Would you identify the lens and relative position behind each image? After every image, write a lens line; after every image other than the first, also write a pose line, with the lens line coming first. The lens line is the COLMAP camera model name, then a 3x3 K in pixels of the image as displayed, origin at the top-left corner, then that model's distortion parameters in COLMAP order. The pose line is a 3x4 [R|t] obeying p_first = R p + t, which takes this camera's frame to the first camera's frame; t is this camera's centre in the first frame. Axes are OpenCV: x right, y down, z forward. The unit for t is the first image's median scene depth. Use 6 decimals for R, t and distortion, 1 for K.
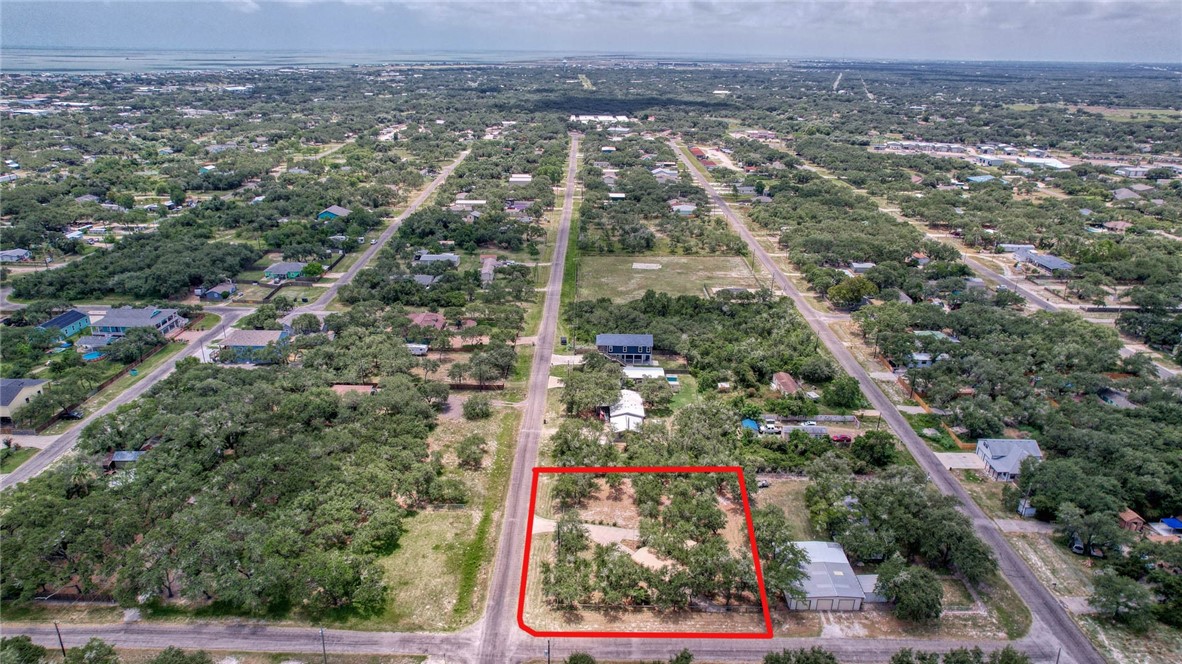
lens RADIAL K [[769.3, 0, 604.0], [0, 769.3, 332.1], [0, 0, 1]] dist [-0.079014, 0.076969]
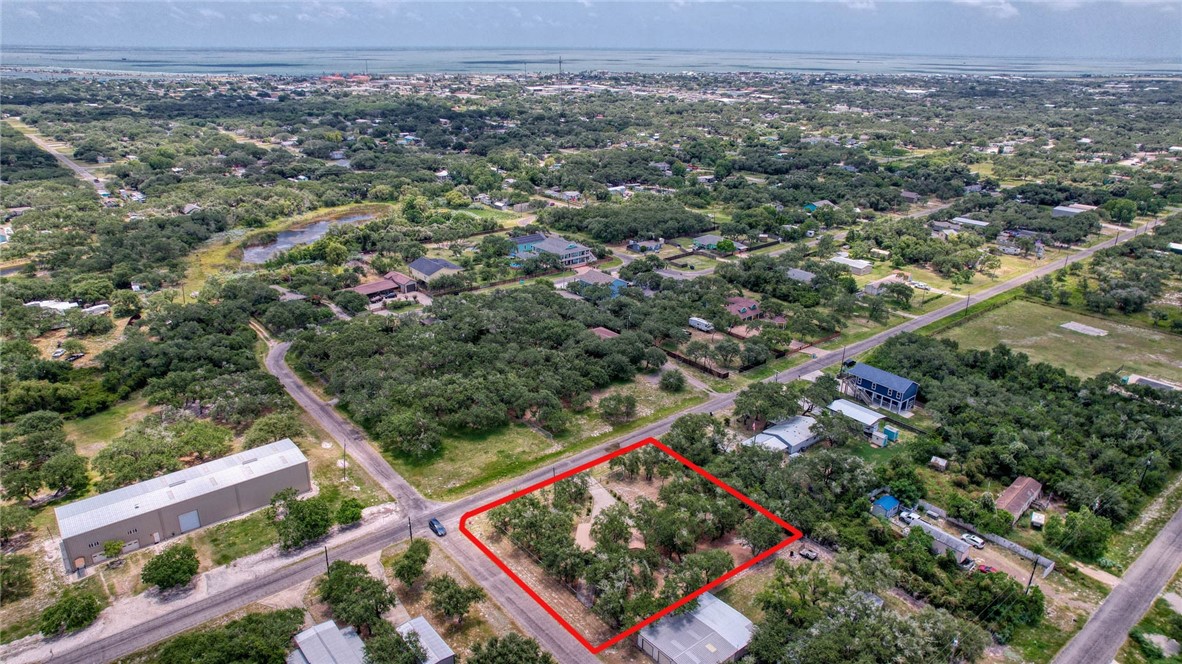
lens RADIAL K [[769.3, 0, 604.0], [0, 769.3, 332.1], [0, 0, 1]] dist [-0.079014, 0.076969]
pose [[0.623672, 0.267182, -0.734606, 0.489481], [-0.273352, 0.954983, 0.115262, -0.057042], [0.732333, 0.128921, 0.668631, 0.187204]]
